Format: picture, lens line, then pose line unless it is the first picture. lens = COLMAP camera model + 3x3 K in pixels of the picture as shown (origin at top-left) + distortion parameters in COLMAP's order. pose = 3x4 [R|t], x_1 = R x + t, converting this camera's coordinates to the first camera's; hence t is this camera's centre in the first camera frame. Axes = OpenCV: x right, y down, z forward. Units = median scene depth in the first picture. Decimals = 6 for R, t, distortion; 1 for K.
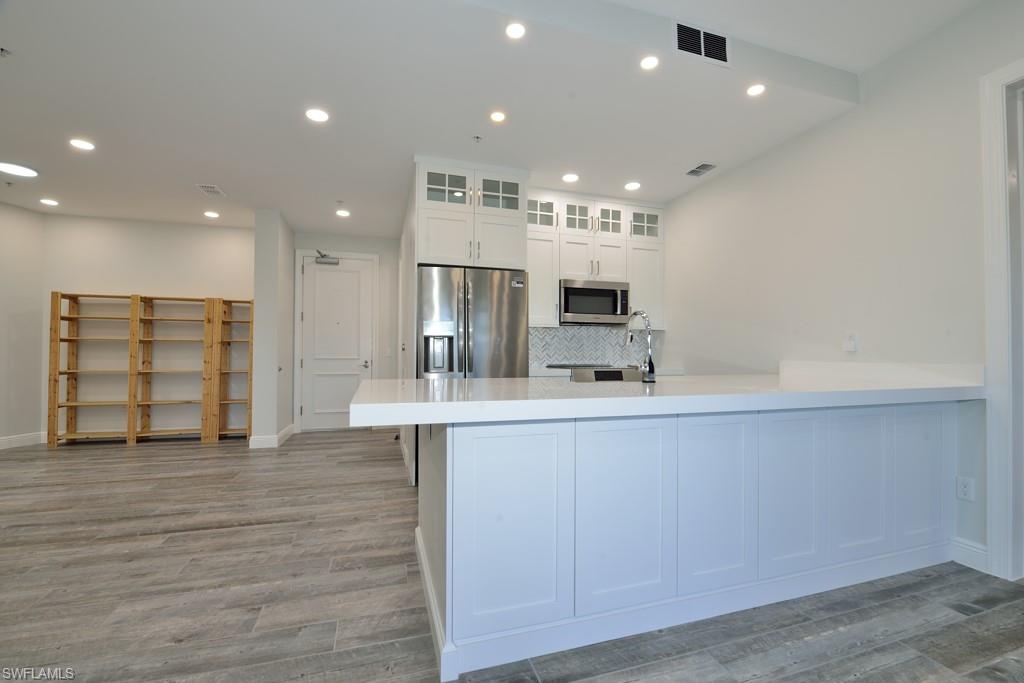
lens RADIAL K [[440.6, 0, 512.0], [0, 440.6, 341.5], [0, 0, 1]] dist [-0.020188, -0.000172]
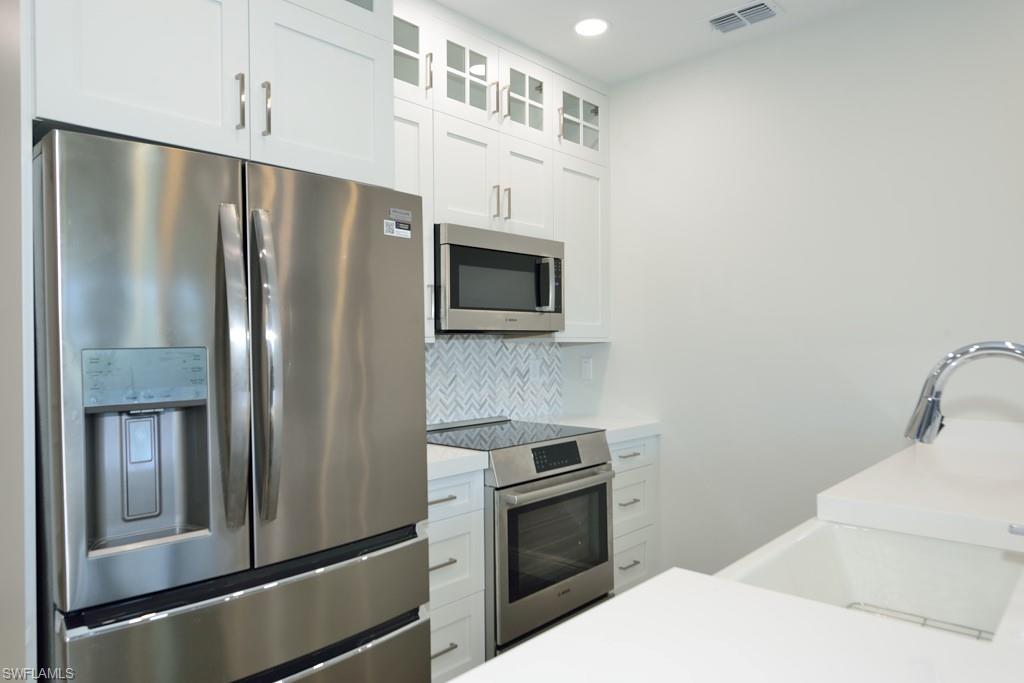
lens RADIAL K [[675.0, 0, 512.0], [0, 675.0, 341.5], [0, 0, 1]] dist [-0.011522, -0.002485]
pose [[0.859294, -0.009710, 0.511390, -0.143137], [-0.003493, 0.999685, 0.024851, -0.047896], [-0.511470, -0.023140, 0.858989, 0.423863]]
